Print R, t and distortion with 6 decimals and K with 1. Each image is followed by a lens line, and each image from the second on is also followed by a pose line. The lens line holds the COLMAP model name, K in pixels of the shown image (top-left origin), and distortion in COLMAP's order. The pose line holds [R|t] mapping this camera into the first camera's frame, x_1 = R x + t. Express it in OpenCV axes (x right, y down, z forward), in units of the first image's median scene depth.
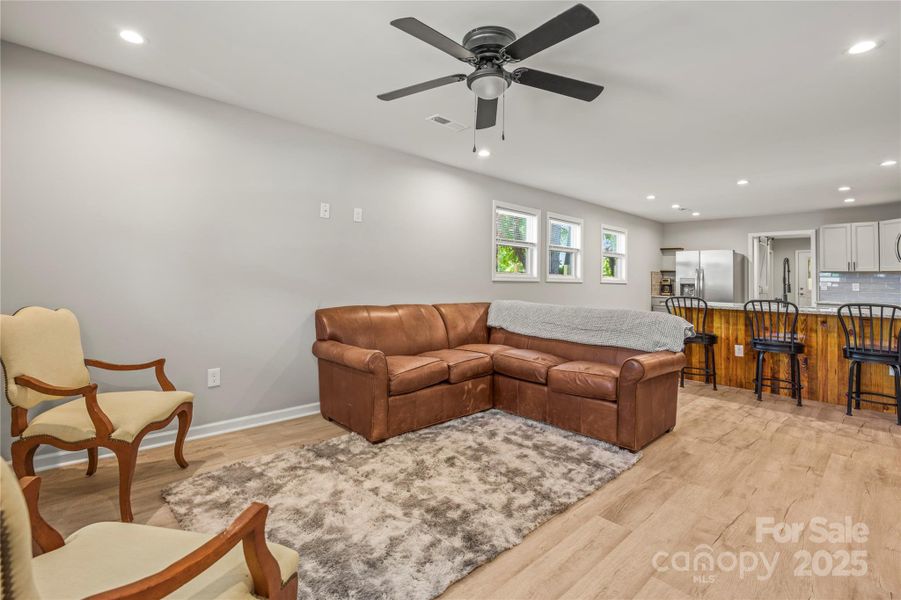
lens RADIAL K [[412.5, 0, 444.7], [0, 412.5, 276.7], [0, 0, 1]] dist [-0.011181, 0.000768]
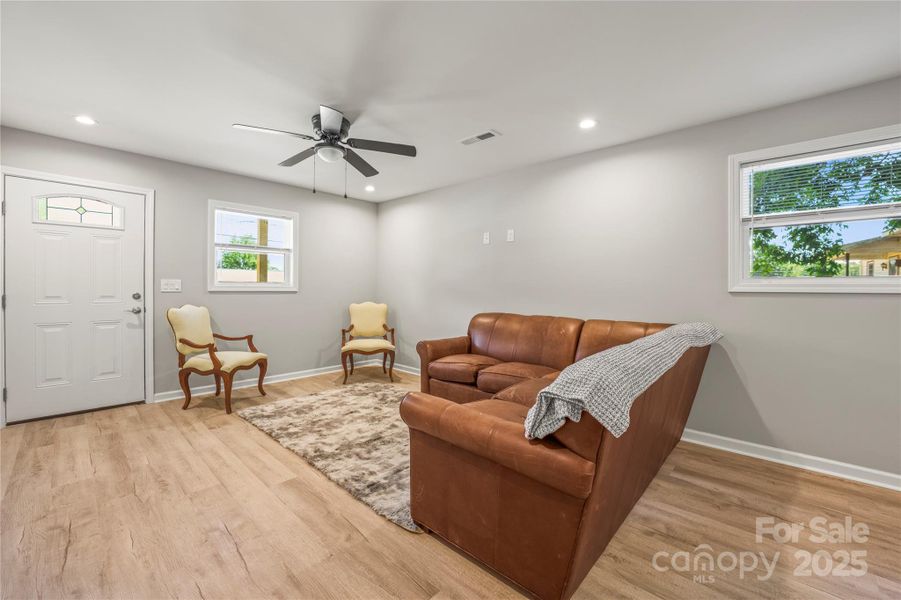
lens RADIAL K [[367.3, 0, 450.5], [0, 367.3, 300.0], [0, 0, 1]] dist [-0.019673, -0.000039]
pose [[0.085558, 0.007583, -0.996304, 0.833202], [-0.000508, 0.999971, 0.007567, 0.025317], [0.996333, -0.000141, 0.085559, 0.761455]]
